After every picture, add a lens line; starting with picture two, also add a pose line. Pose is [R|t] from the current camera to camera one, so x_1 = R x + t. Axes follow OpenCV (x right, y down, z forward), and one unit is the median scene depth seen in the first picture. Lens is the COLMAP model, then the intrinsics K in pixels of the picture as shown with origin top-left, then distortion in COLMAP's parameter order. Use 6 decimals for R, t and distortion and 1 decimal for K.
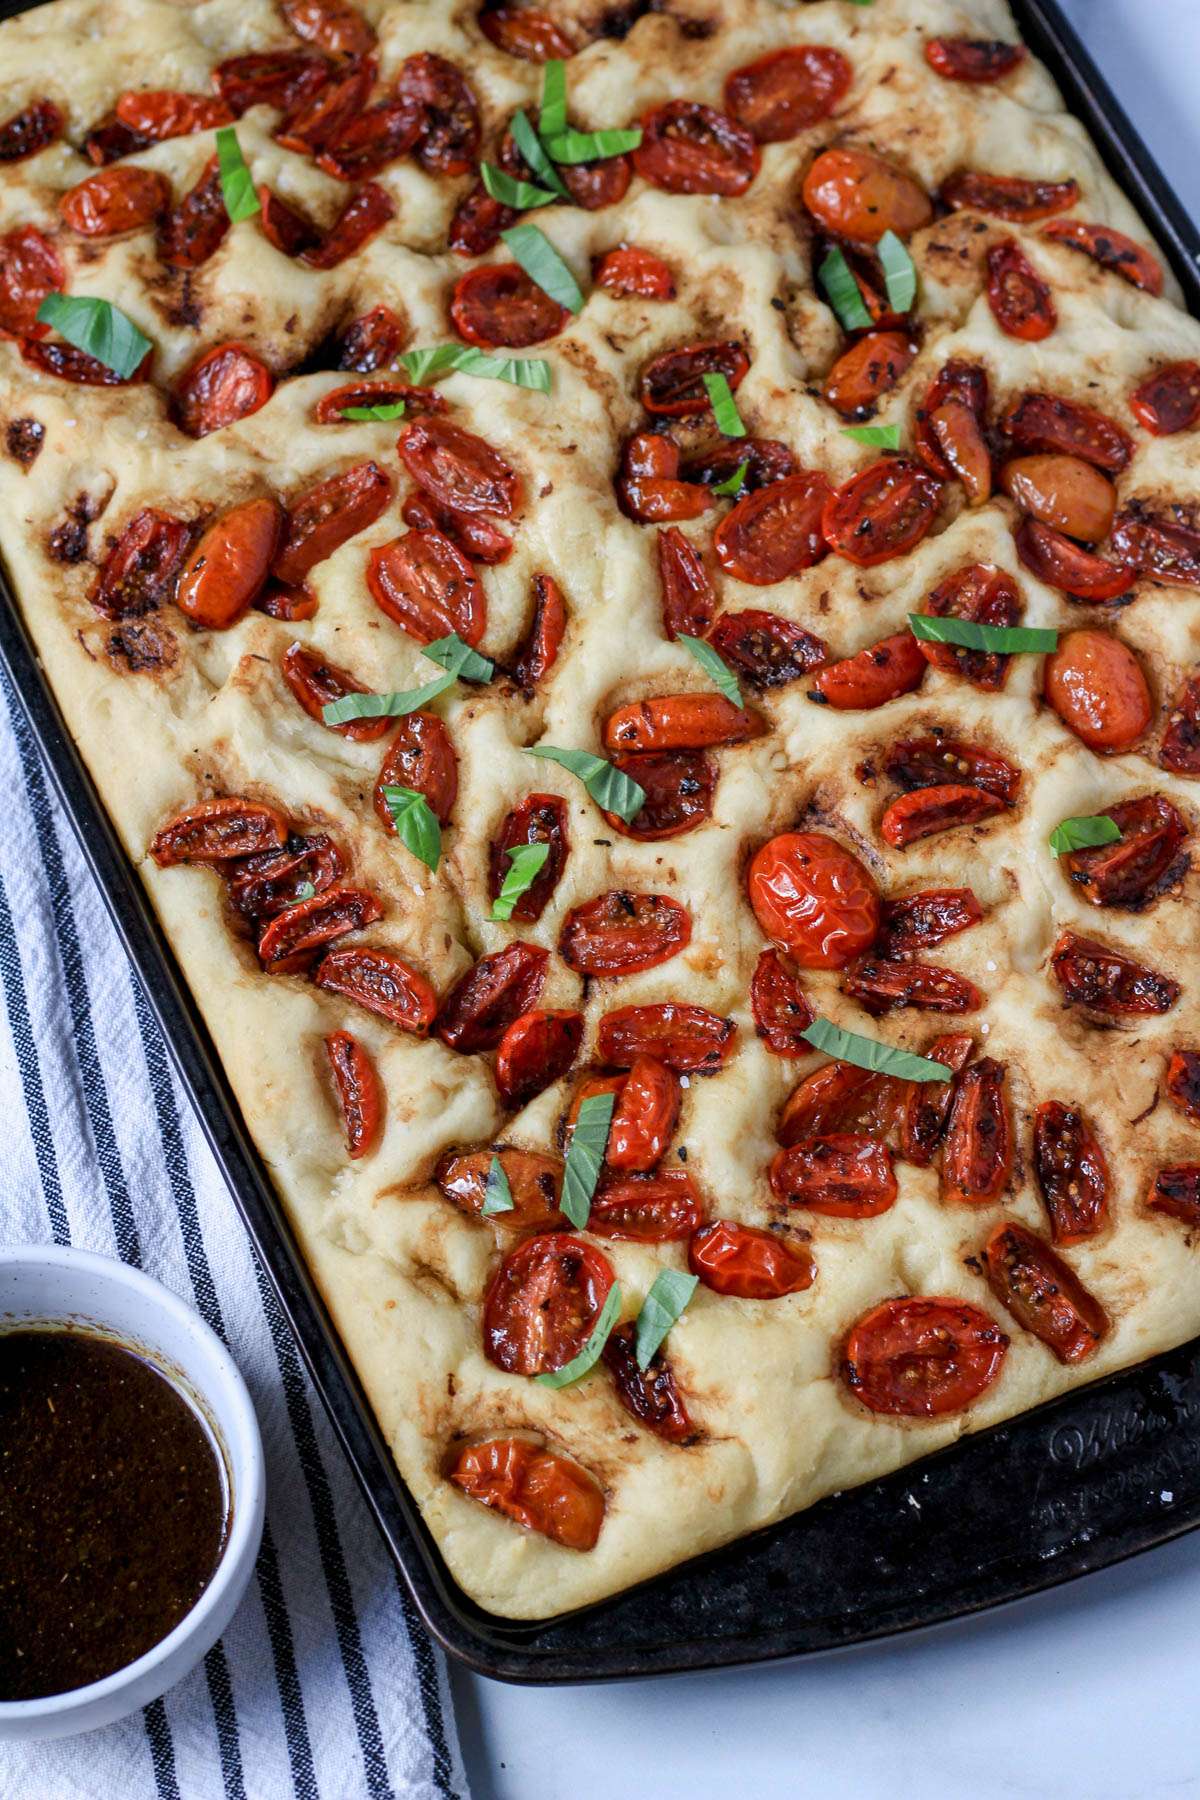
lens RADIAL K [[4155.9, 0, 600.0], [0, 4155.9, 900.0], [0, 0, 1]] dist [0.005340, 0.025105]
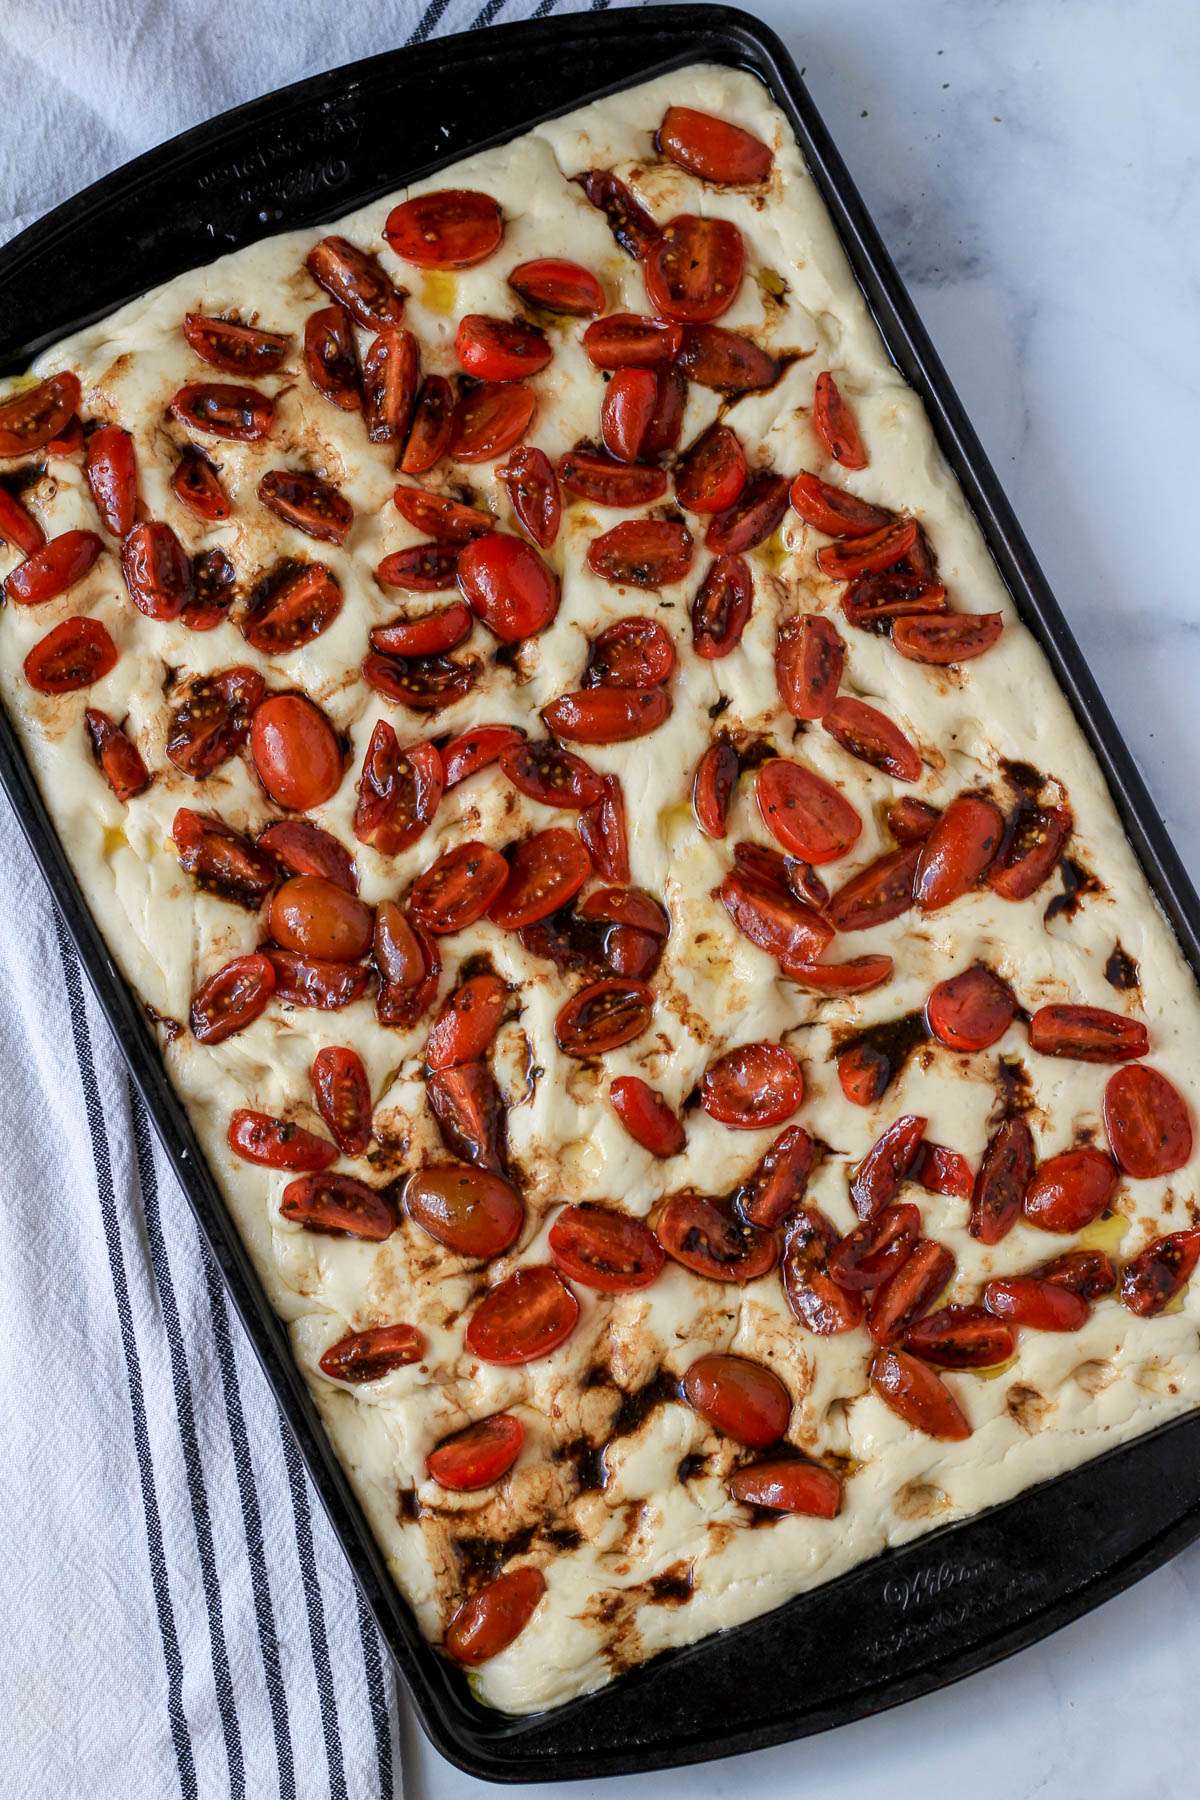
lens RADIAL K [[4155.9, 0, 600.0], [0, 4155.9, 900.0], [0, 0, 1]] dist [0.005340, 0.025105]
pose [[-0.999702, 0.015932, 0.018515, -0.002799], [-0.016658, -0.999070, -0.039778, -0.048035], [0.017864, -0.040074, 0.999037, -0.343704]]
